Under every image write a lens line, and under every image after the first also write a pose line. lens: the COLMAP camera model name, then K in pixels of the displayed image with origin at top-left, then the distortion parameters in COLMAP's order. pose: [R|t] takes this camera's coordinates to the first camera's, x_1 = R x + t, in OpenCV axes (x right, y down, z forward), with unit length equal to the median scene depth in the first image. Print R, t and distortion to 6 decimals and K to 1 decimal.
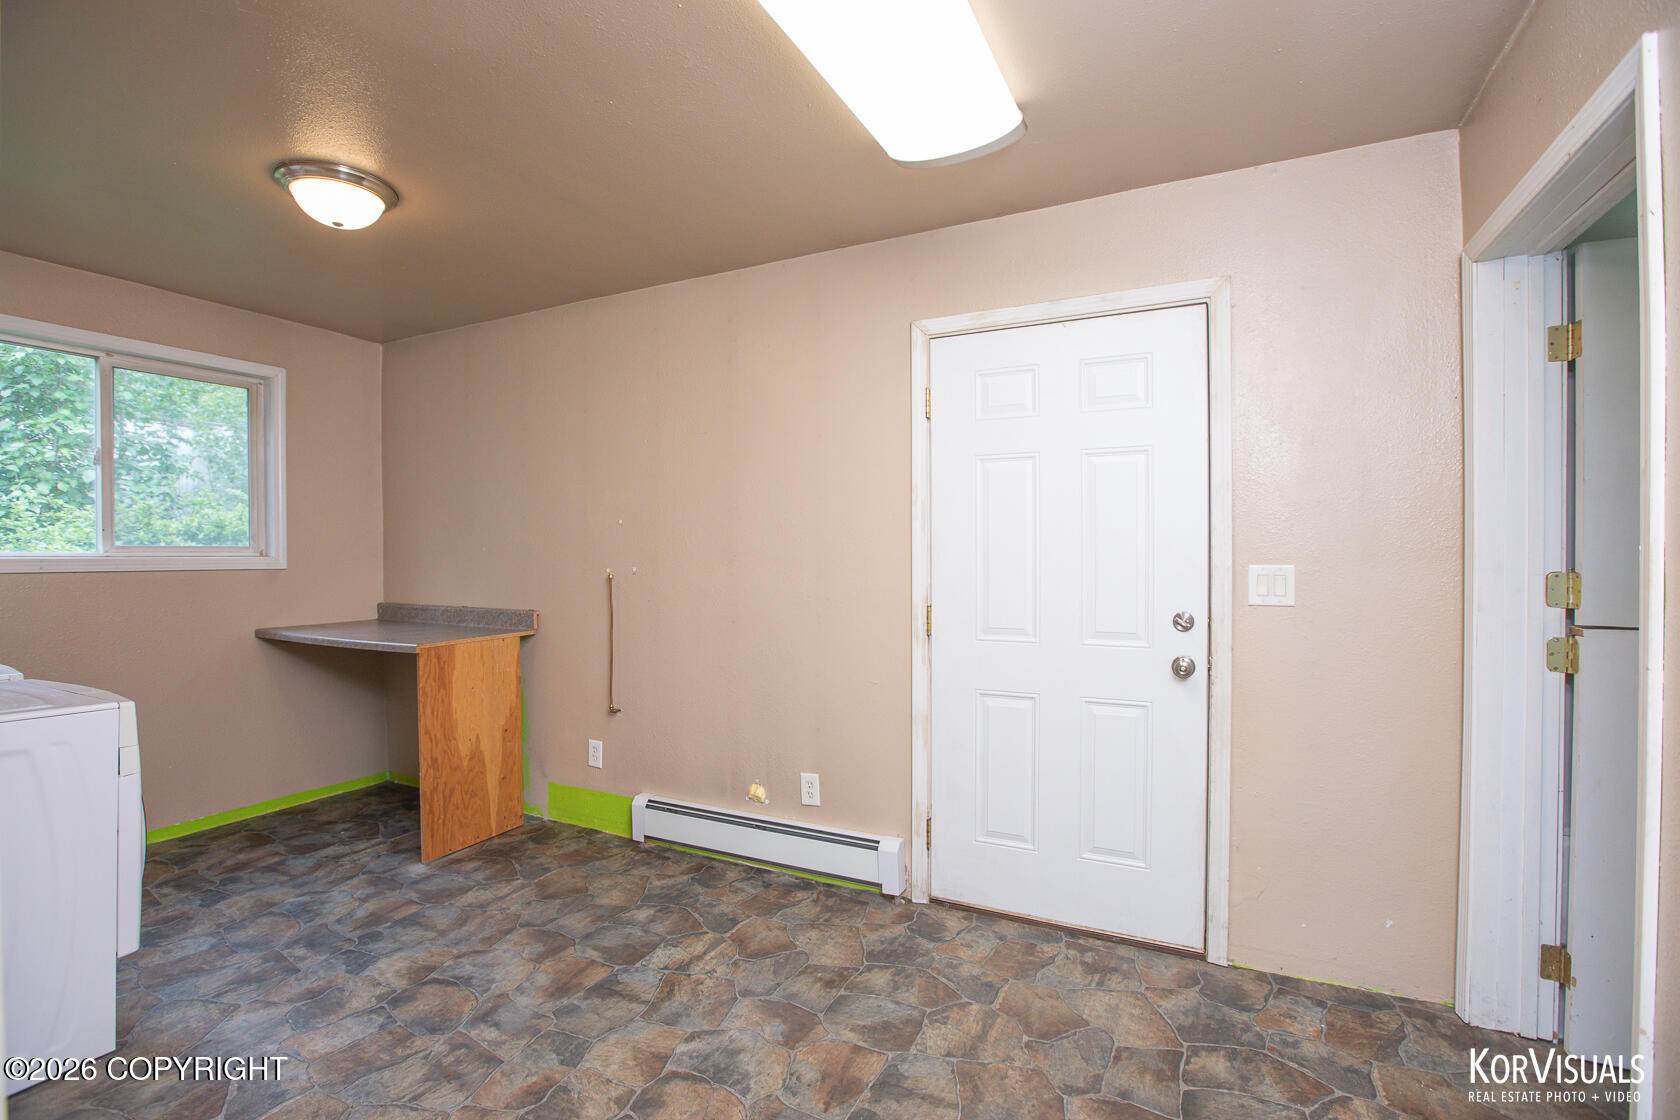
lens RADIAL K [[752.3, 0, 840.0], [0, 752.3, 560.0], [0, 0, 1]] dist [0.000910, 0.000067]
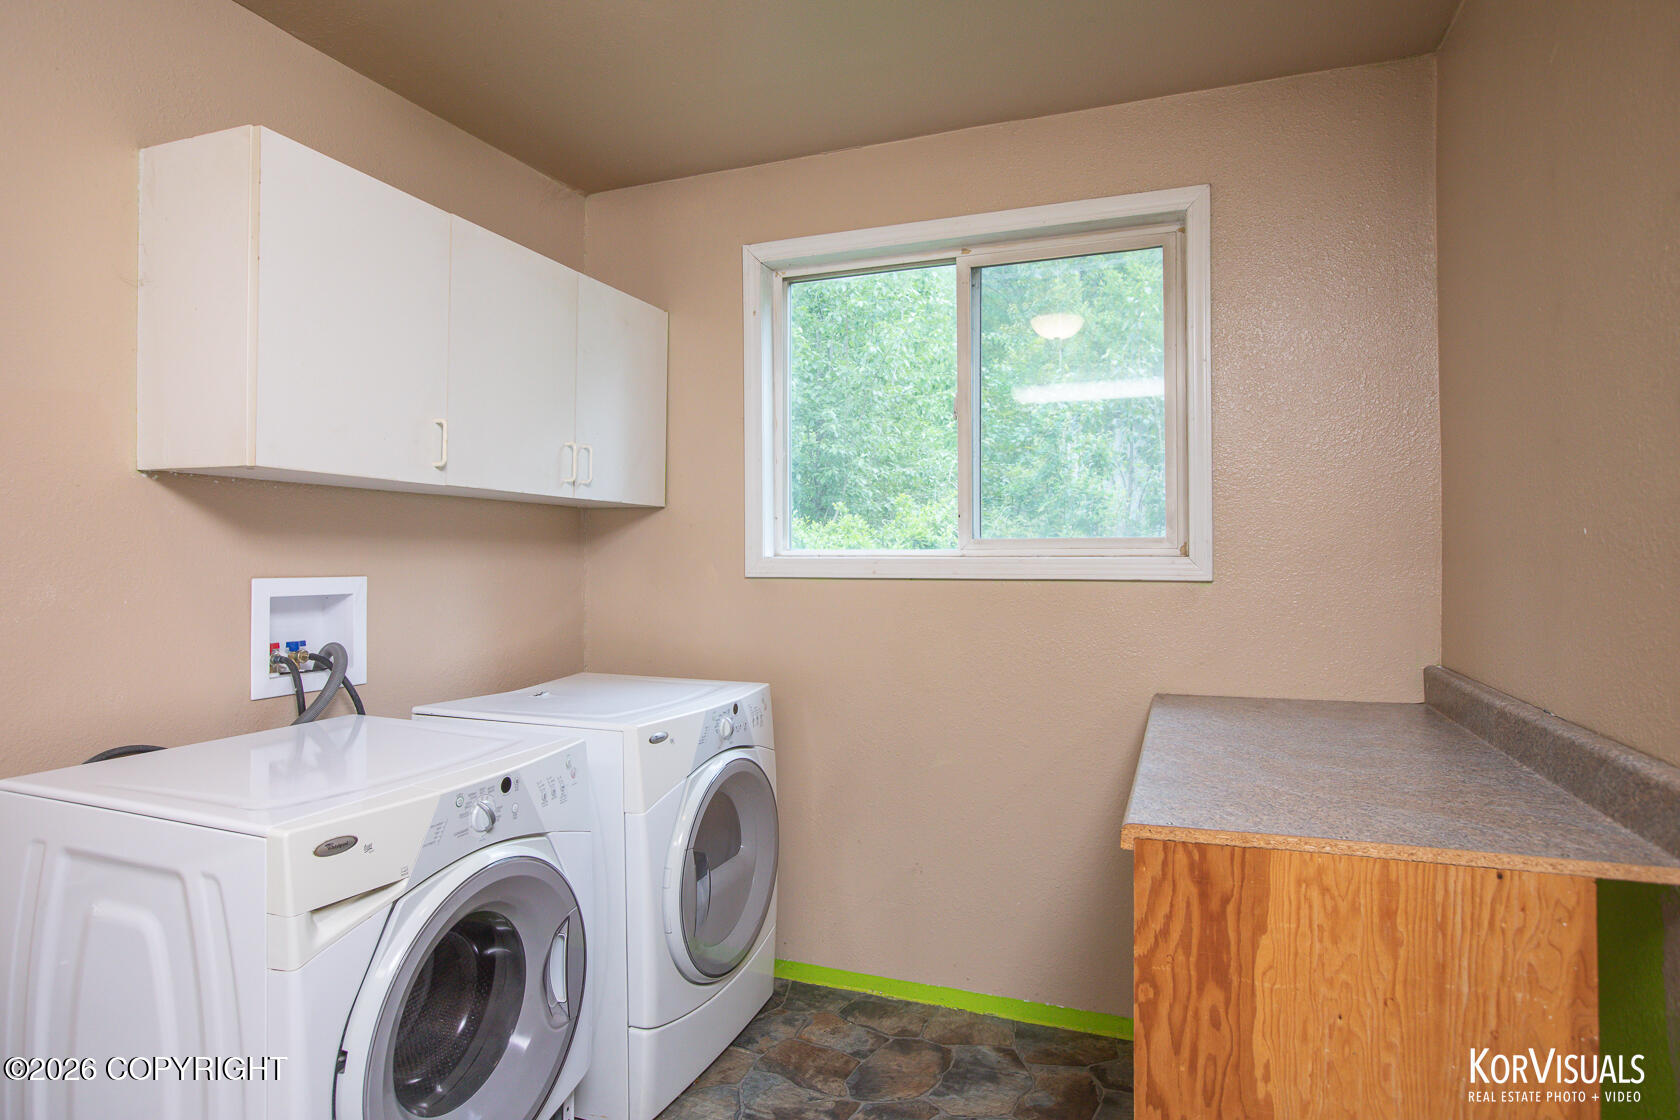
lens RADIAL K [[919.7, 0, 840.0], [0, 919.7, 560.0], [0, 0, 1]] dist [-0.001406, -0.000304]
pose [[0.088805, 0.004112, -0.996041, -0.162725], [-0.004256, 0.999984, 0.003749, -0.003783], [0.996040, 0.003906, 0.088821, 0.799113]]
